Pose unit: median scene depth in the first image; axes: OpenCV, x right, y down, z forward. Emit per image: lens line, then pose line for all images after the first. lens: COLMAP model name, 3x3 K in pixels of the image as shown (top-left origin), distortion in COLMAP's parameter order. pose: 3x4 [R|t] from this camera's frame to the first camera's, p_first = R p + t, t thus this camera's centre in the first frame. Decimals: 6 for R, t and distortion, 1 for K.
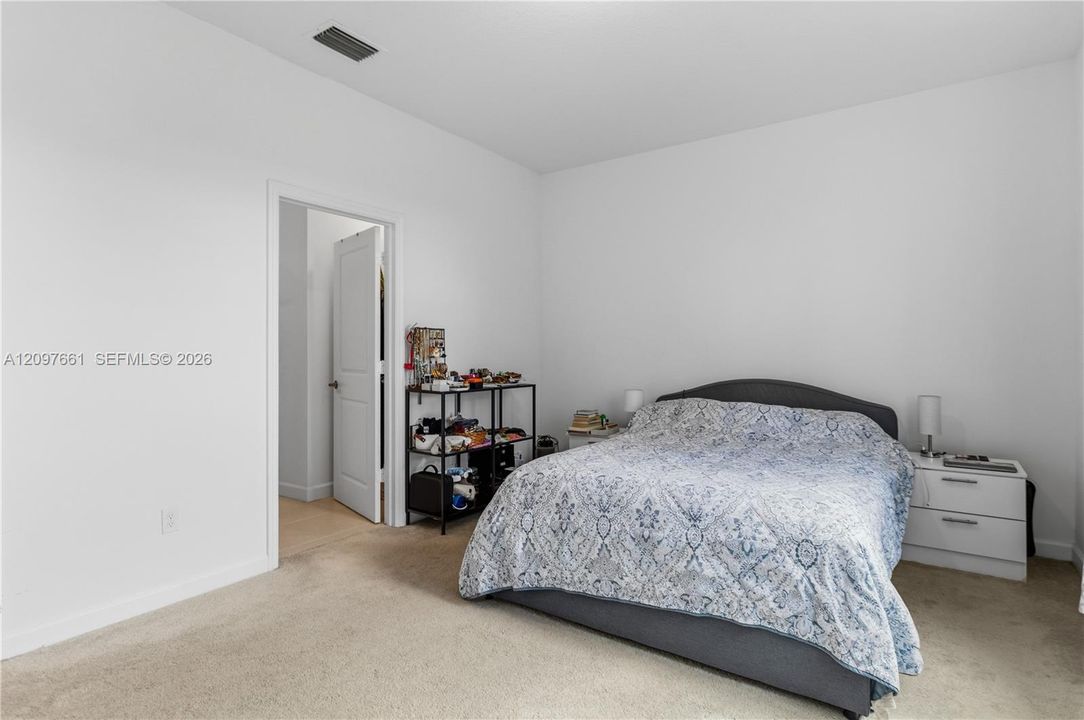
lens RADIAL K [[548.5, 0, 559.7], [0, 548.5, 351.2], [0, 0, 1]] dist [0.000752, 0.000658]
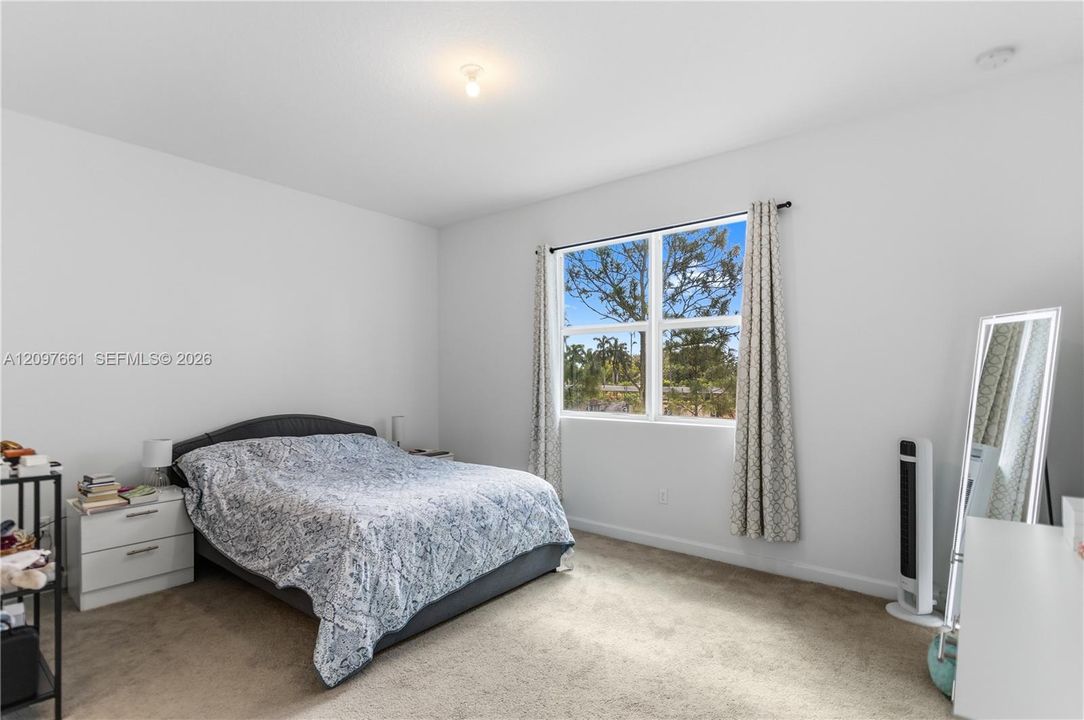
lens RADIAL K [[521.8, 0, 546.0], [0, 521.8, 376.5], [0, 0, 1]] dist [-0.008564, -0.001903]
pose [[0.084875, 0.000250, 0.996392, -1.012788], [-0.003062, 0.999995, 0.000010, -0.042157], [-0.996387, -0.003052, 0.084876, 0.628060]]
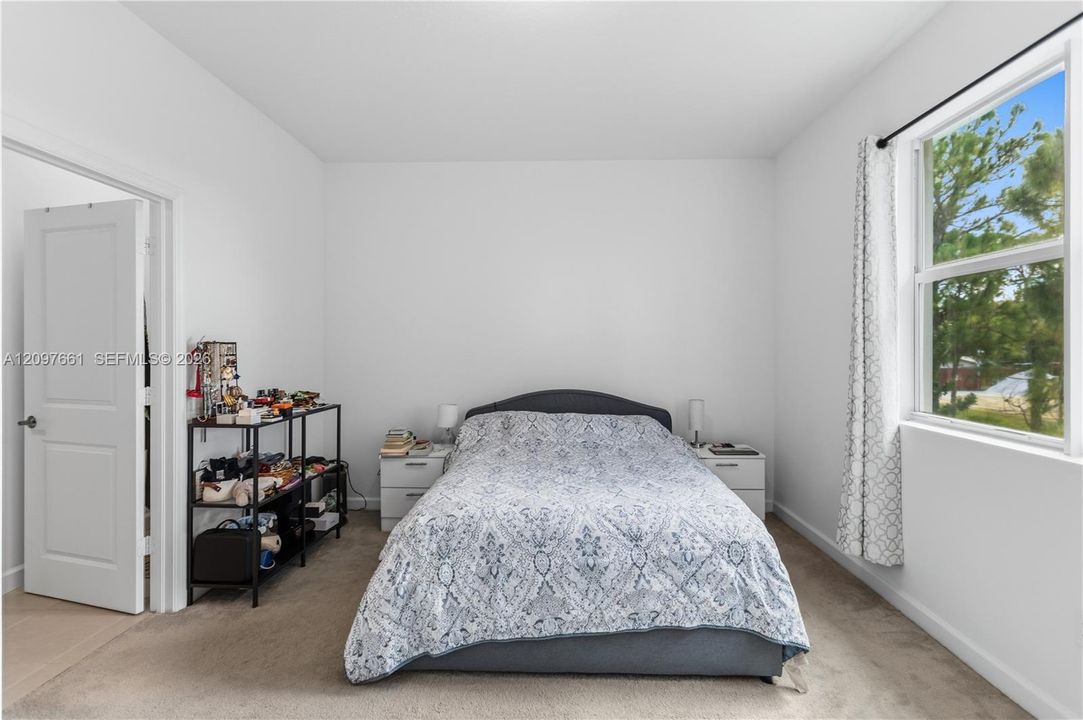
lens RADIAL K [[528.1, 0, 548.5], [0, 528.1, 347.4], [0, 0, 1]] dist [0.003521, 0.000727]
pose [[0.847527, 0.002183, 0.530747, -0.367782], [-0.001912, 0.999998, -0.001060, -0.052317], [-0.530748, -0.000116, 0.847529, 0.189680]]
